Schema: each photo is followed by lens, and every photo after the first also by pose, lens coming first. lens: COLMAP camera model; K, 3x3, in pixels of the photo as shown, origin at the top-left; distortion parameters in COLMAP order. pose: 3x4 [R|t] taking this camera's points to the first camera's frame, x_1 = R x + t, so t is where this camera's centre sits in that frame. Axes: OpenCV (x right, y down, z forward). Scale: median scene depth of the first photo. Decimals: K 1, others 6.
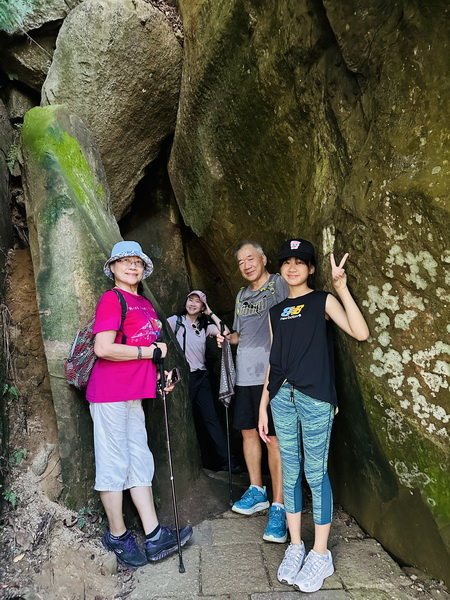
lens RADIAL K [[419.5, 0, 225.5], [0, 419.5, 303.5], [0, 0, 1]] dist [0.018423, -0.022129]
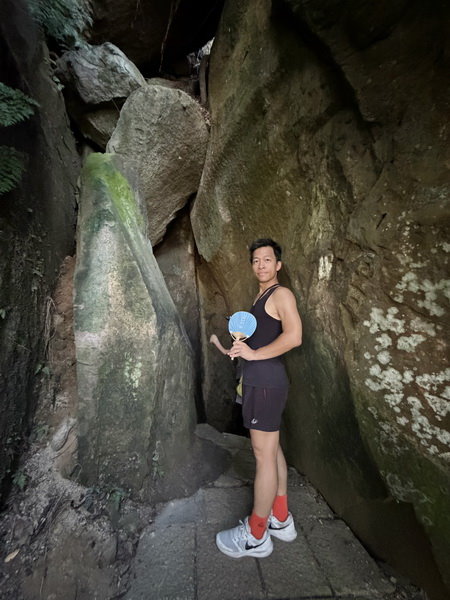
lens RADIAL K [[237.1, 0, 225.7], [0, 237.1, 297.8], [0, 0, 1]] dist [-0.001887, 0.000834]
pose [[0.994606, 0.087377, 0.055903, -0.066553], [-0.084693, 0.995216, -0.048712, -0.004644], [-0.059891, 0.043715, 0.997247, 0.325428]]
